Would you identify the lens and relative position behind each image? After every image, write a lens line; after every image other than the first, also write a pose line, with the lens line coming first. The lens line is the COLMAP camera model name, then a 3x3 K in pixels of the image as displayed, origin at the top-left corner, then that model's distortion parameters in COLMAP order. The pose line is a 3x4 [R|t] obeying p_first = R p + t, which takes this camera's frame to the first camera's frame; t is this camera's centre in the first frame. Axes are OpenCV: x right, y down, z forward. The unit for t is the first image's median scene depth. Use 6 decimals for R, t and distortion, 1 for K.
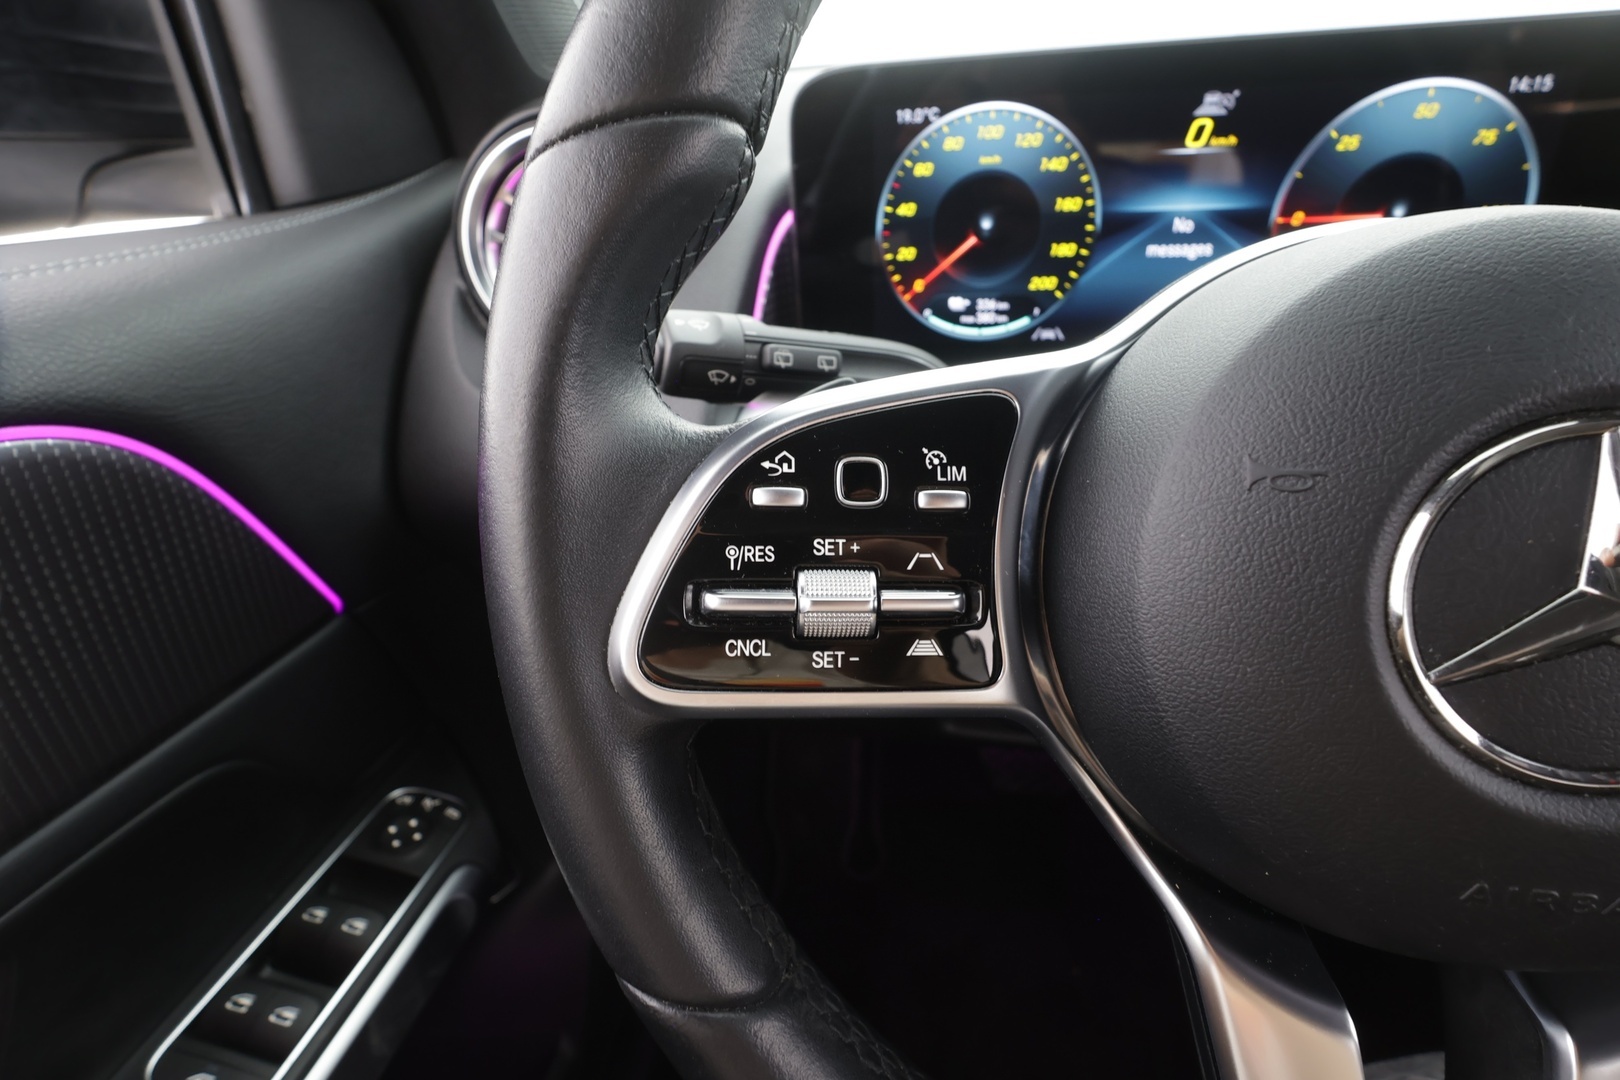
lens RADIAL K [[744.4, 0, 807.1], [0, 744.4, 567.4], [0, 0, 1]] dist [-0.004568, -0.000360]
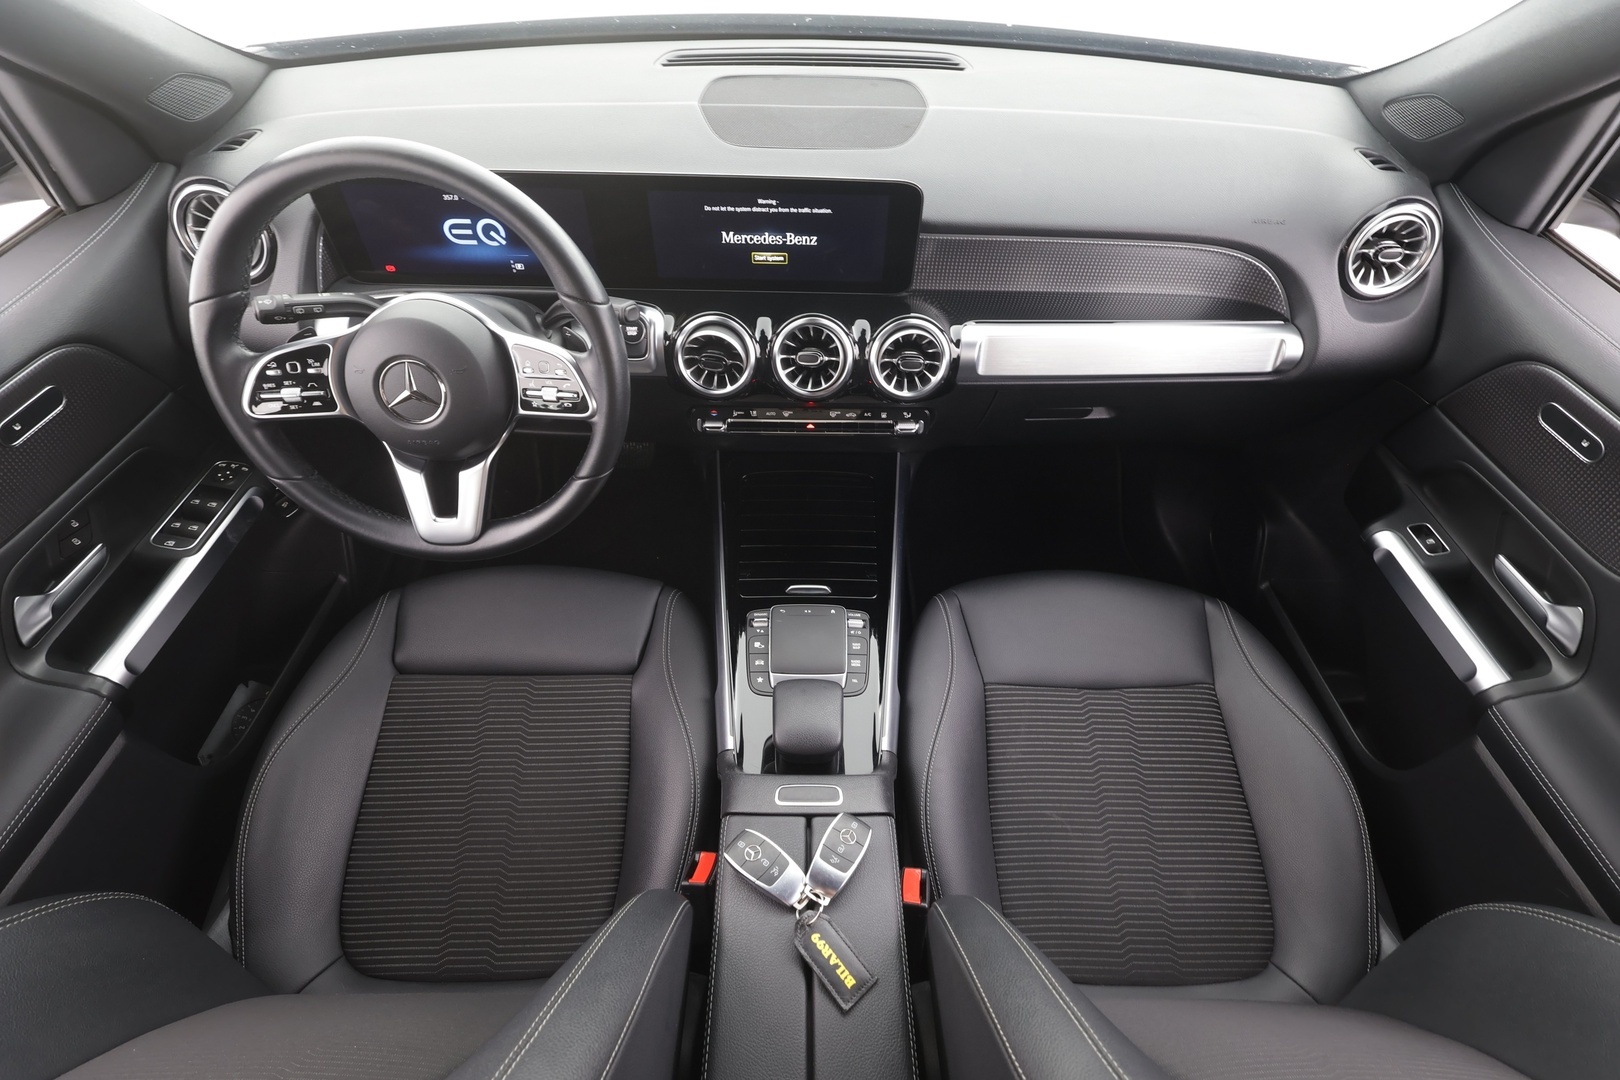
lens RADIAL K [[754.6, 0, 810.0], [0, 754.6, 540.0], [0, 0, 1]] dist [0.000782, 0.001029]
pose [[0.988644, -0.073604, 0.131015, 2.504100], [0.025231, 0.940763, 0.338126, -0.602768], [-0.148142, -0.330980, 0.931937, -4.111001]]
